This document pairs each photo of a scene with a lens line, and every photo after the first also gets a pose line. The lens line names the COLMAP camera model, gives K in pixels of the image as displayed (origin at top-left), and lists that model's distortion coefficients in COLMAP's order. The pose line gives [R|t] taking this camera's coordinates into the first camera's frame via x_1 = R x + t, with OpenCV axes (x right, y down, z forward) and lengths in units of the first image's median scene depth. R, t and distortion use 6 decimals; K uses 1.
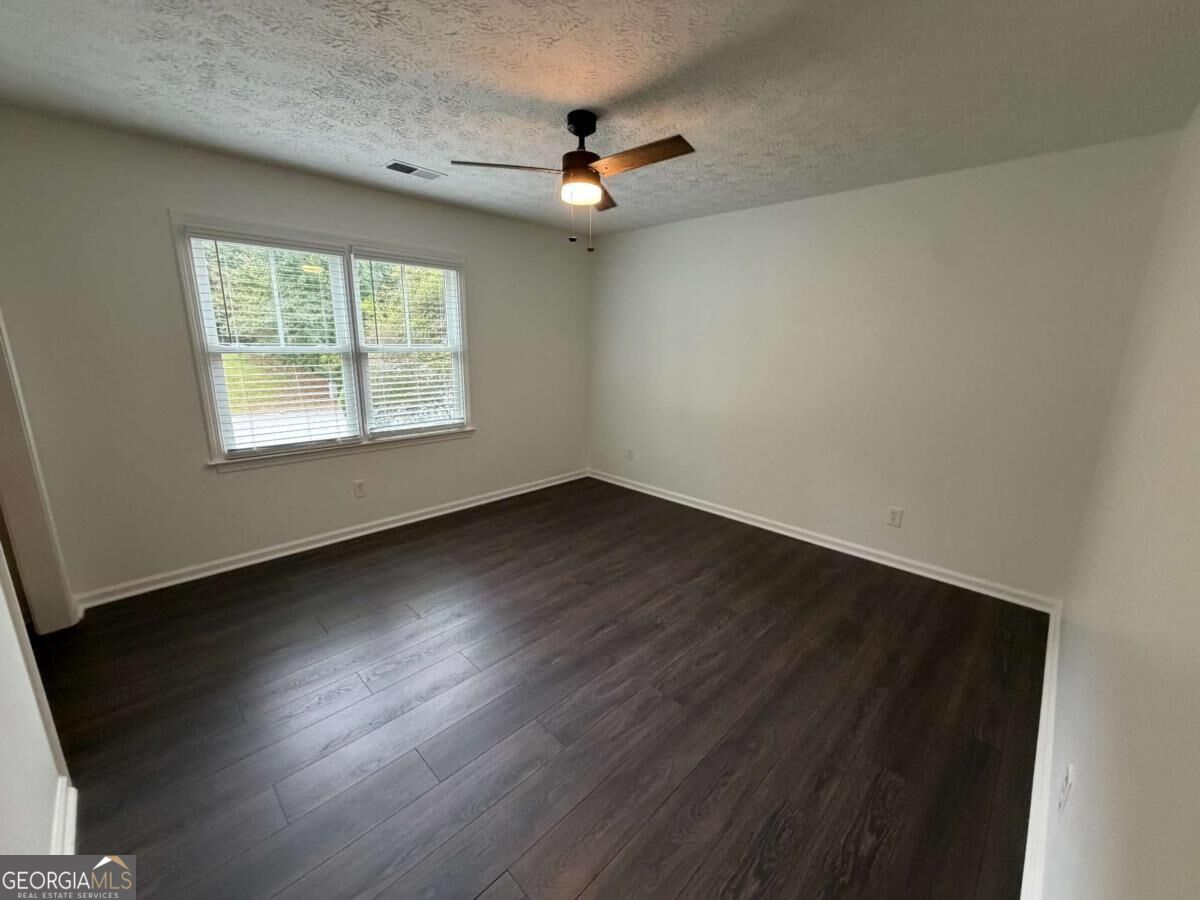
lens RADIAL K [[478.9, 0, 595.7], [0, 478.9, 451.4], [0, 0, 1]] dist [0.001258, 0.000011]
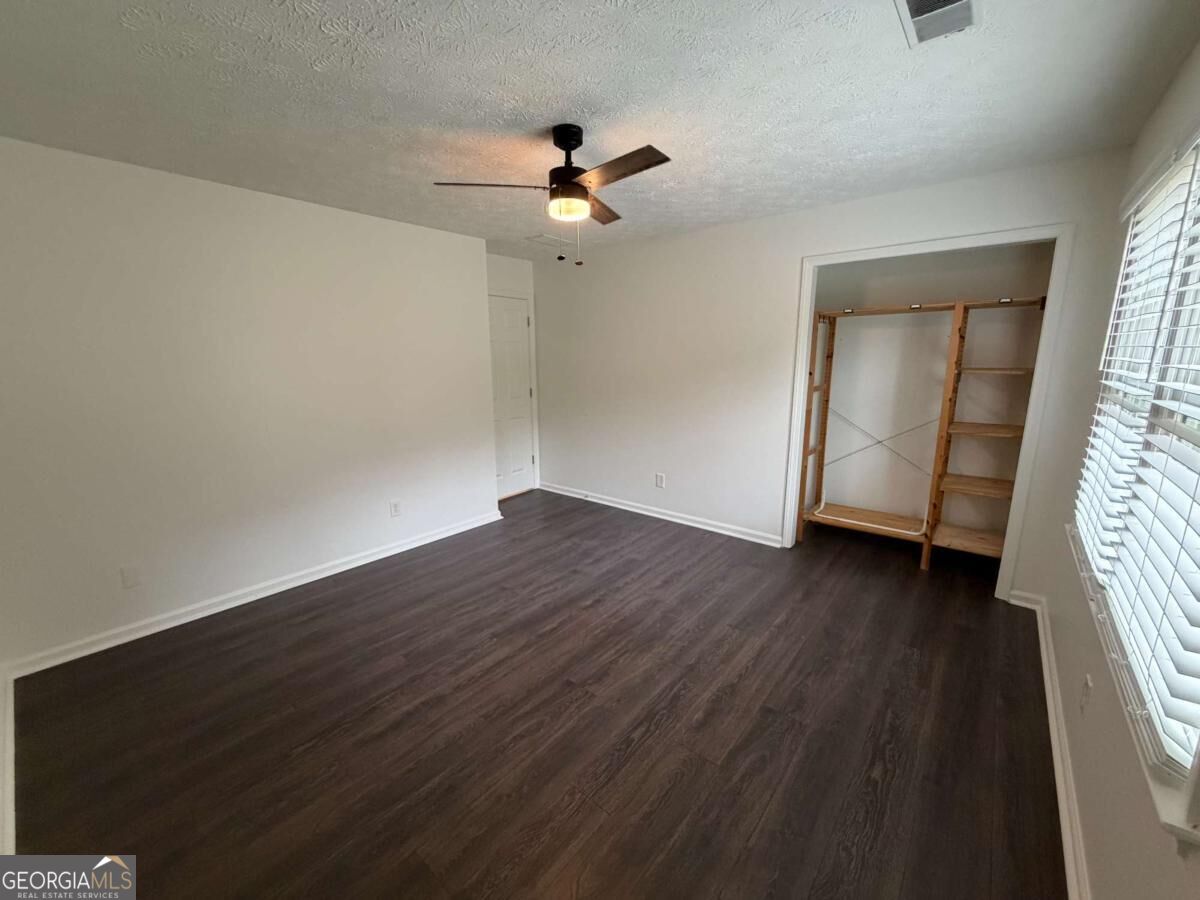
lens RADIAL K [[478.9, 0, 595.7], [0, 478.9, 451.4], [0, 0, 1]] dist [0.001258, 0.000011]
pose [[-0.996540, 0.011033, -0.082378, 0.001574], [-0.024110, 0.910160, 0.413555, -0.382514], [0.079540, 0.414110, -0.906745, 1.622679]]
